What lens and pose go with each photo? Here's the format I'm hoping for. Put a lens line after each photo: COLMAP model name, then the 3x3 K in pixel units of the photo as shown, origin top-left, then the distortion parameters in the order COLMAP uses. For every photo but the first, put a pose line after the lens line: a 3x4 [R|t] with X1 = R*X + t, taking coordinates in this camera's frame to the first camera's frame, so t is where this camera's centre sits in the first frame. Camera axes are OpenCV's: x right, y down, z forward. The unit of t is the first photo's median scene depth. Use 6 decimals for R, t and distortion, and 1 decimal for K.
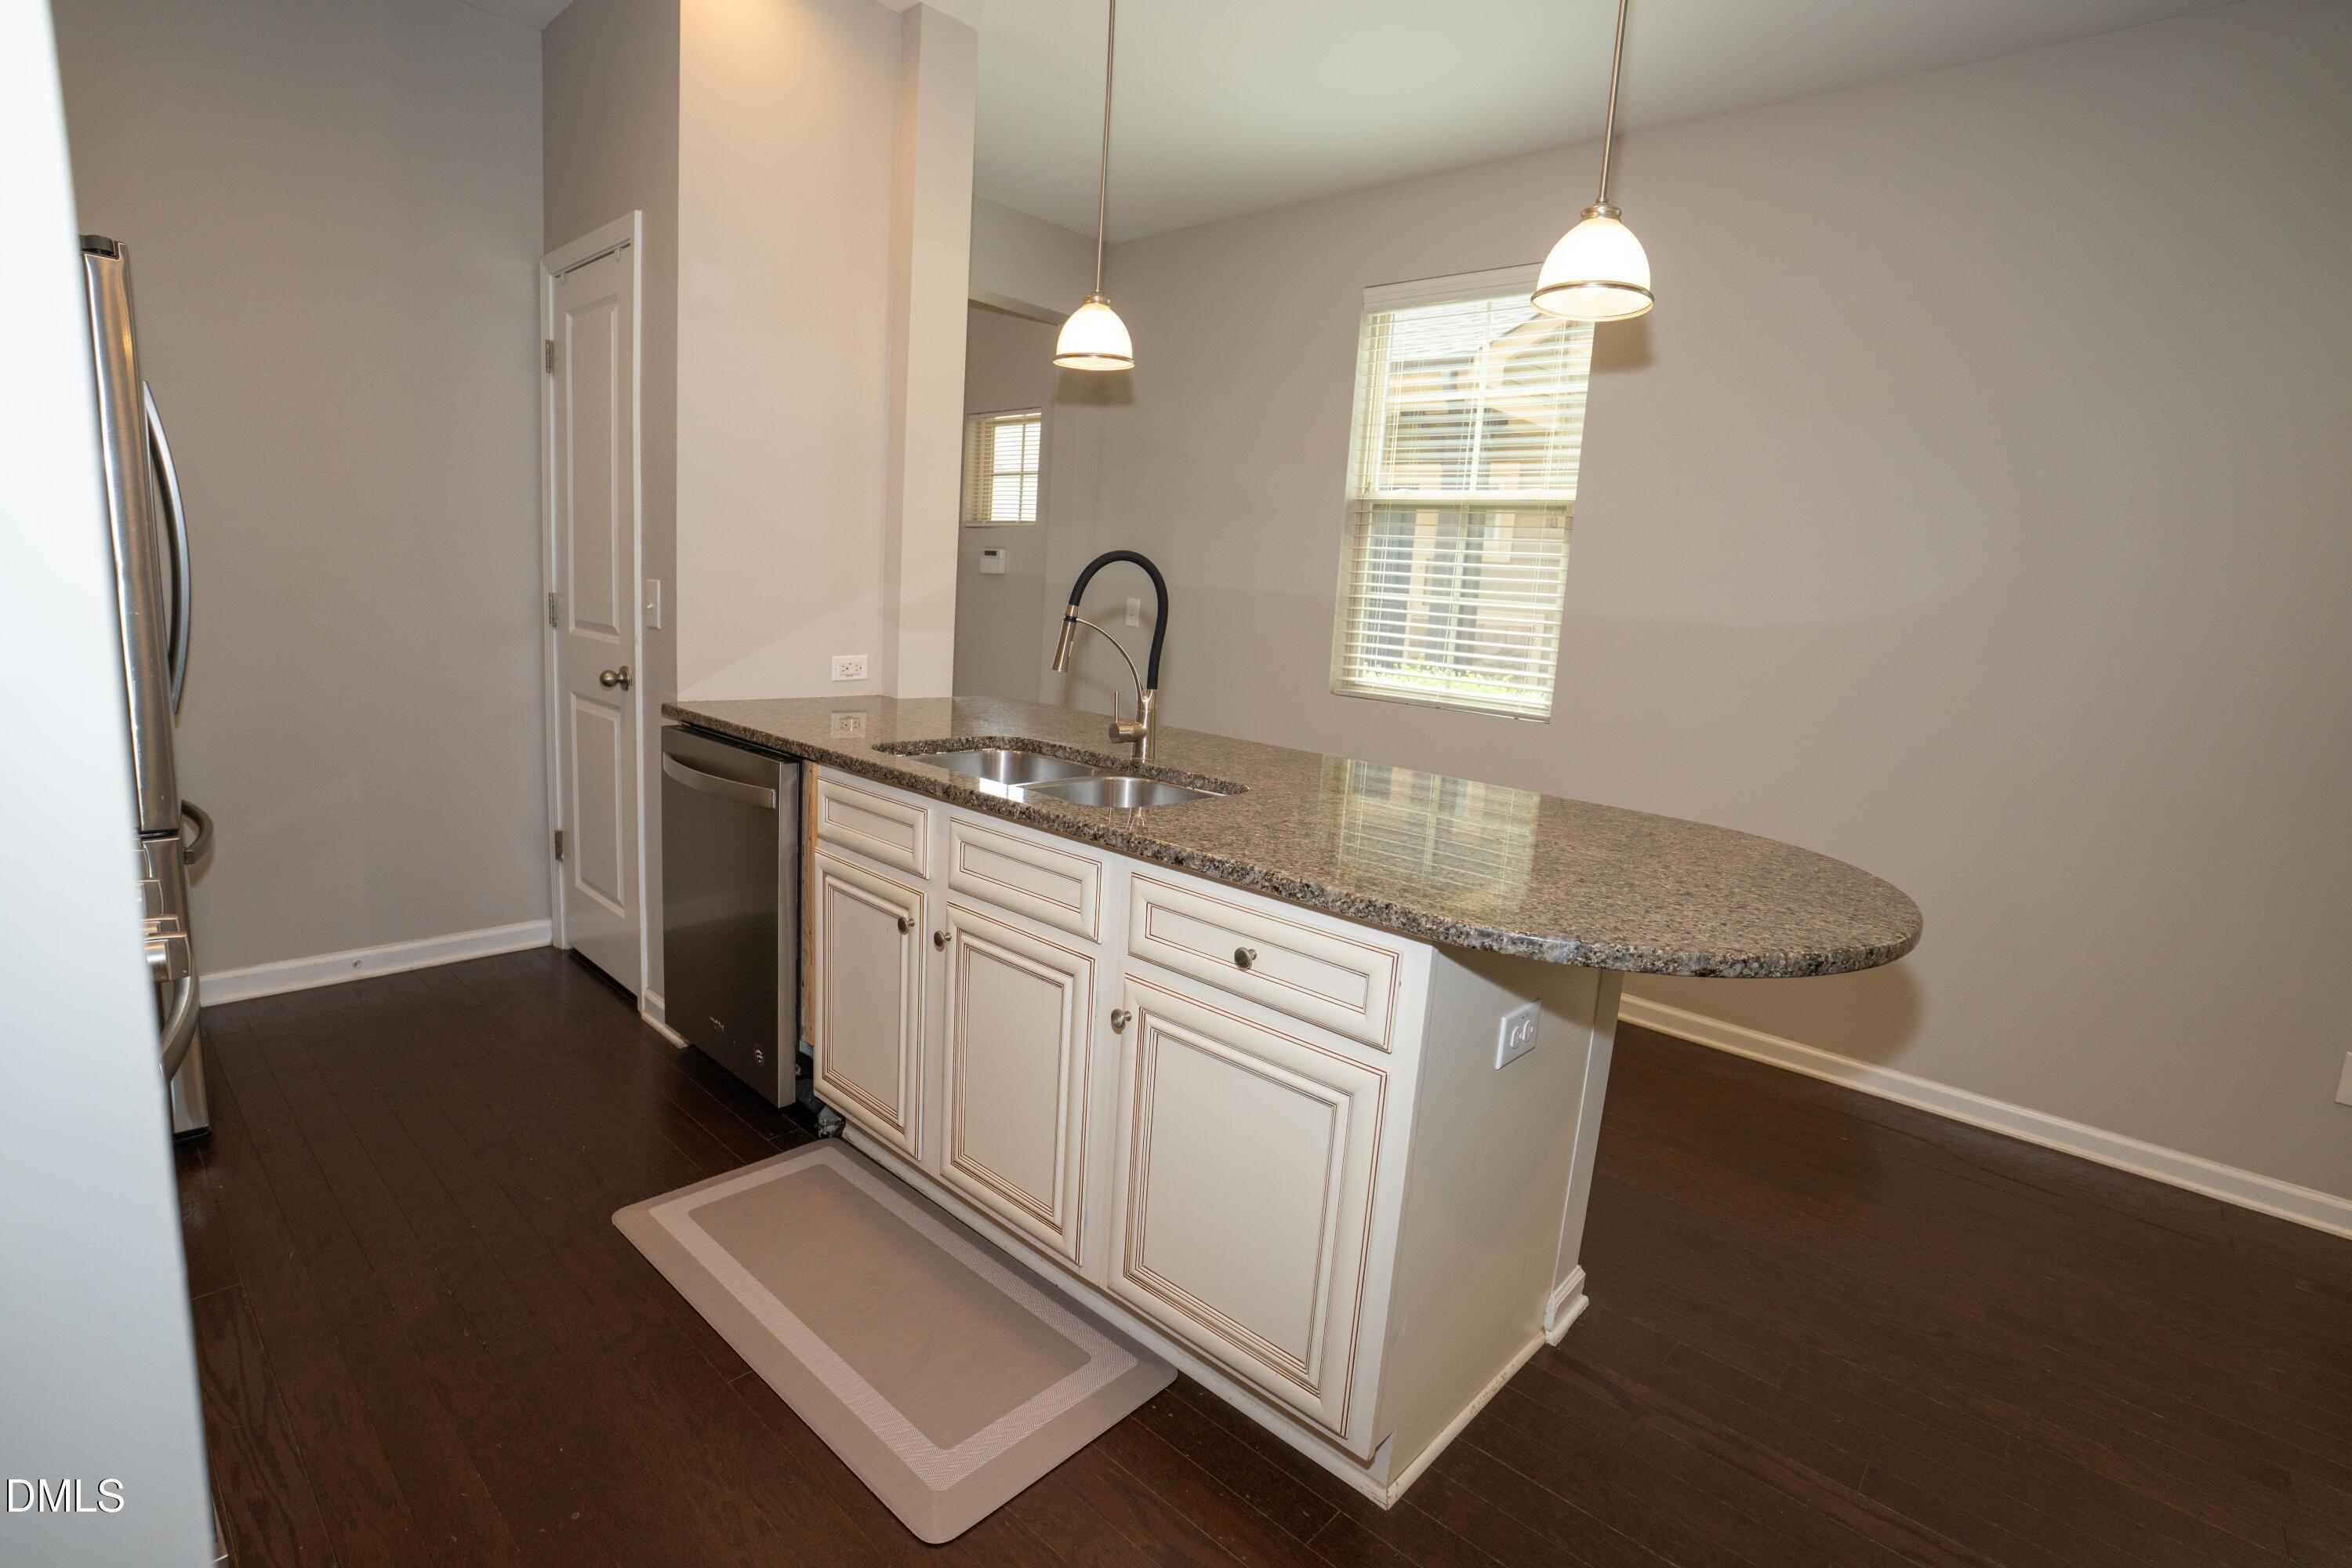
lens RADIAL K [[1084.2, 0, 1176.0], [0, 1084.2, 784.0], [0, 0, 1]] dist [-0.082344, 0.032276]
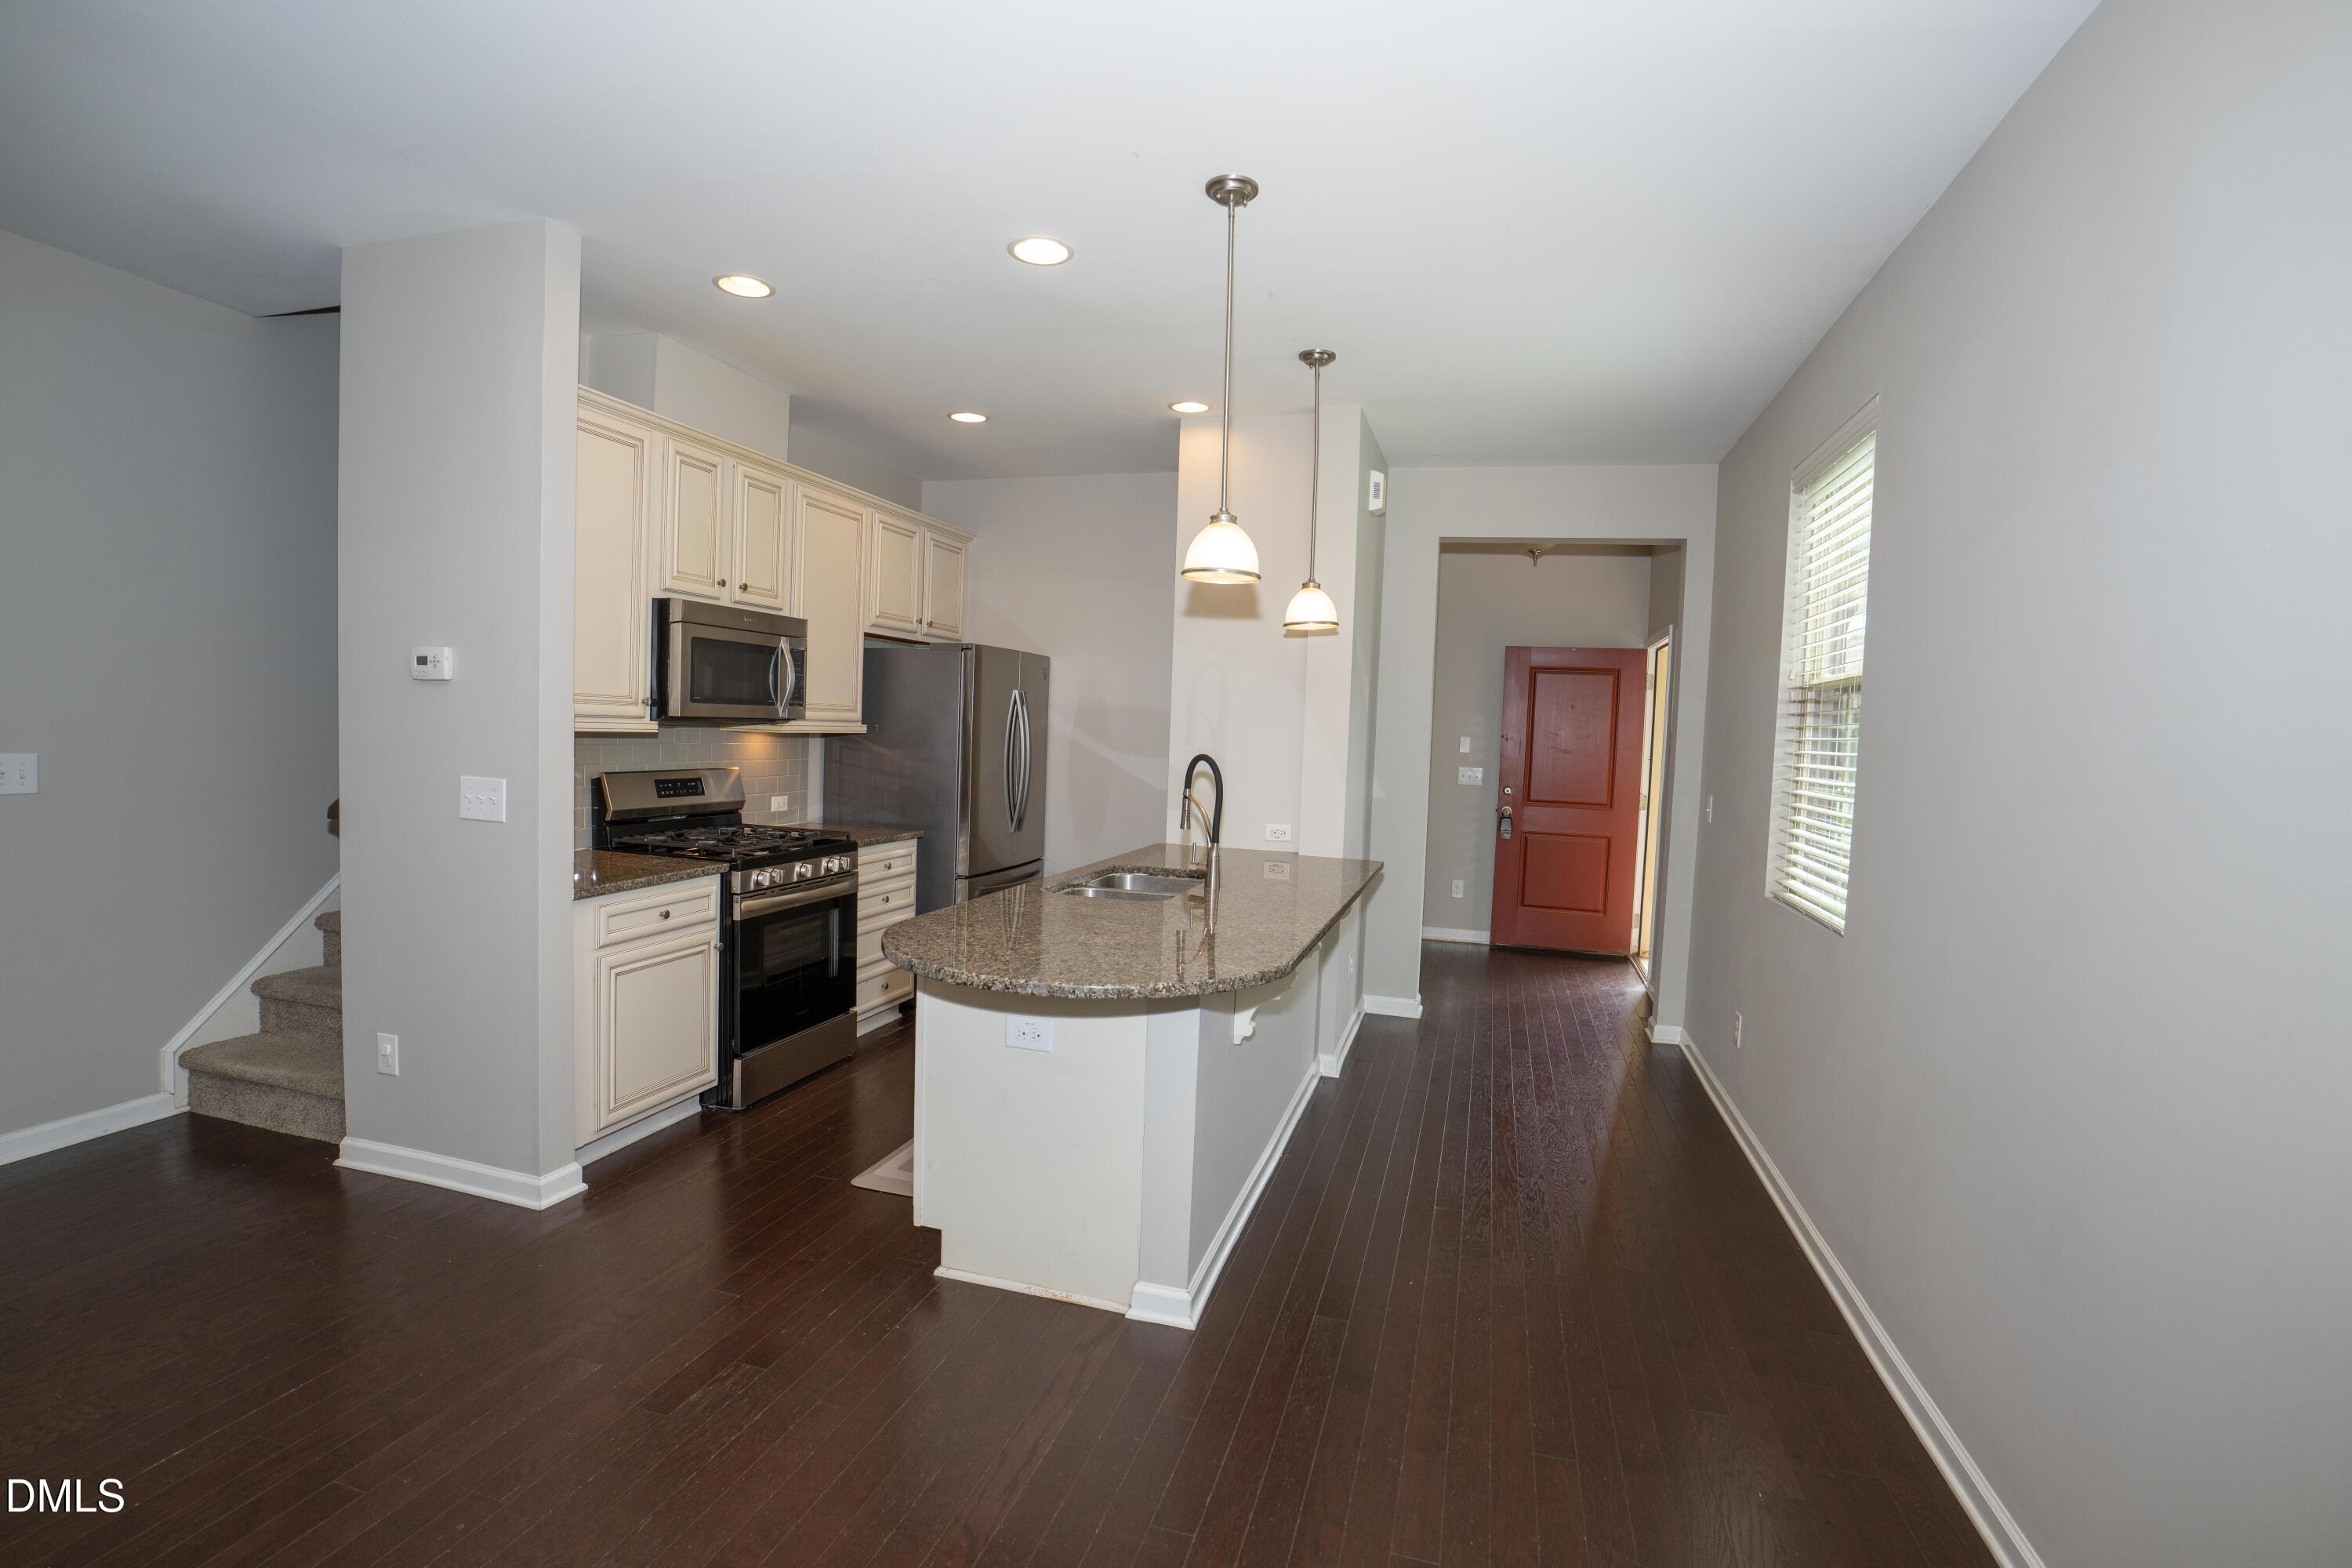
lens RADIAL K [[1084.2, 0, 1176.0], [0, 1084.2, 784.0], [0, 0, 1]] dist [-0.082344, 0.032276]
pose [[0.433786, -0.000484, -0.901016, 1.157202], [-0.167904, 0.982440, -0.081364, -0.031459], [0.885233, 0.186579, 0.426088, 0.242548]]
